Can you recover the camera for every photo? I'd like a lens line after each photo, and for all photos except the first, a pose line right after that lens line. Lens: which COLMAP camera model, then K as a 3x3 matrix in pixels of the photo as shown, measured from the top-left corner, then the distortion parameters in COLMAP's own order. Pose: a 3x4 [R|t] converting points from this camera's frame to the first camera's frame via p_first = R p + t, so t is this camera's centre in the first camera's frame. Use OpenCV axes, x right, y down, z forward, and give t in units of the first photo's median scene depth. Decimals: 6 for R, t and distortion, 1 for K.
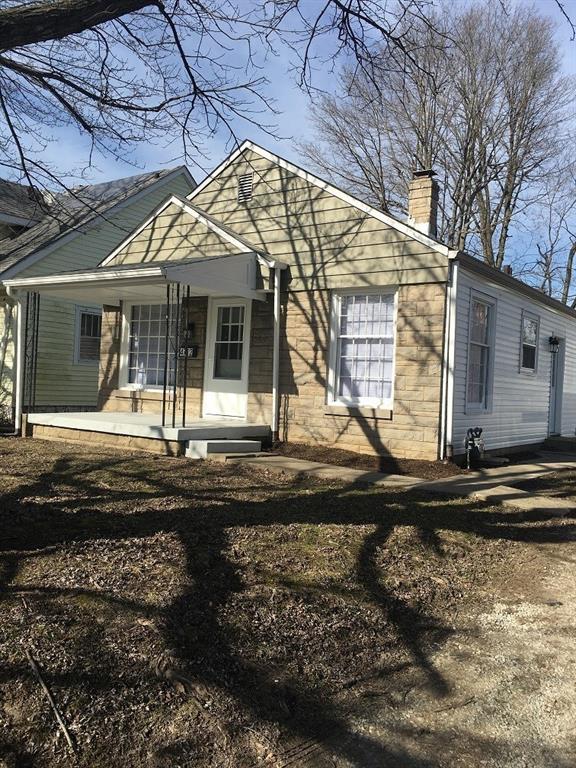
lens RADIAL K [[651.5, 0, 286.7], [0, 651.5, 381.4], [0, 0, 1]] dist [0.046588, -0.049585]
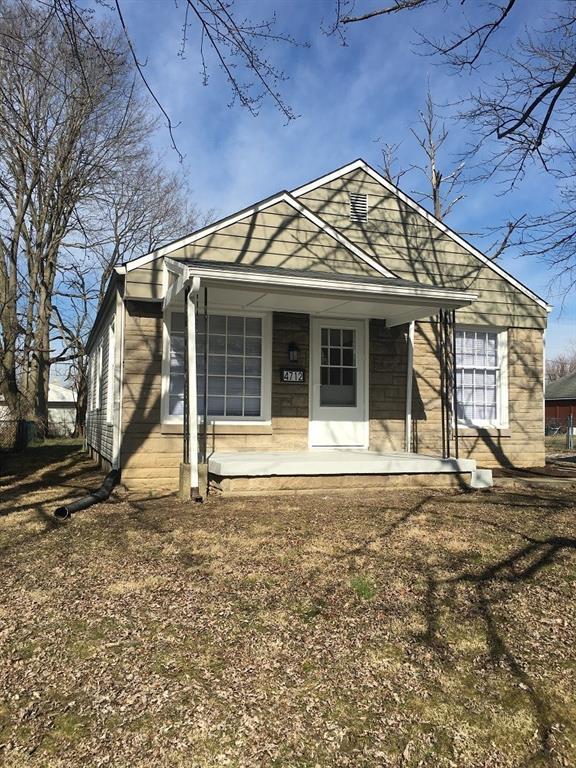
lens RADIAL K [[651.5, 0, 285.7], [0, 651.5, 383.3], [0, 0, 1]] dist [0.046588, -0.049585]
pose [[0.574782, 0.005540, 0.818288, -0.979090], [0.012991, 0.999789, -0.015894, -0.024825], [-0.818203, 0.019767, 0.574589, 0.578160]]
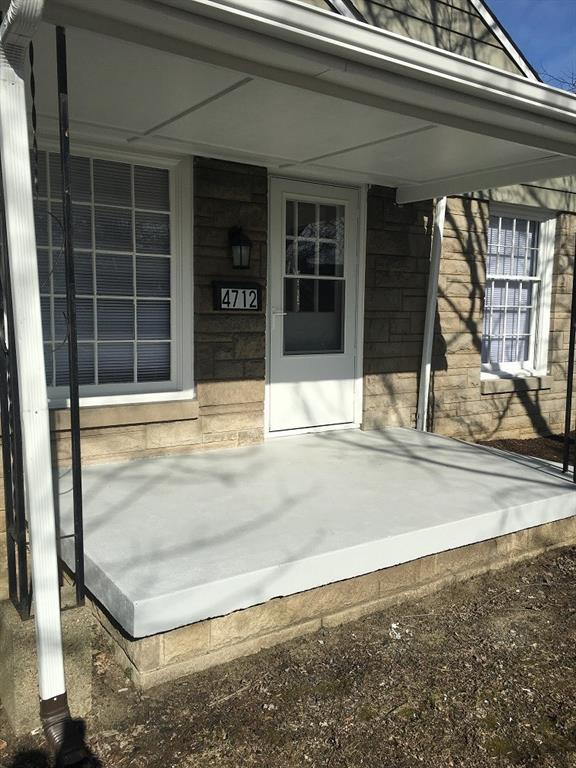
lens RADIAL K [[651.5, 0, 288.8], [0, 651.5, 384.6], [0, 0, 1]] dist [0.046588, -0.049585]
pose [[0.343975, -0.154157, 0.926238, -0.611792], [-0.002746, 0.986262, 0.165167, -0.067774], [-0.938975, -0.059357, 0.338826, 0.930889]]
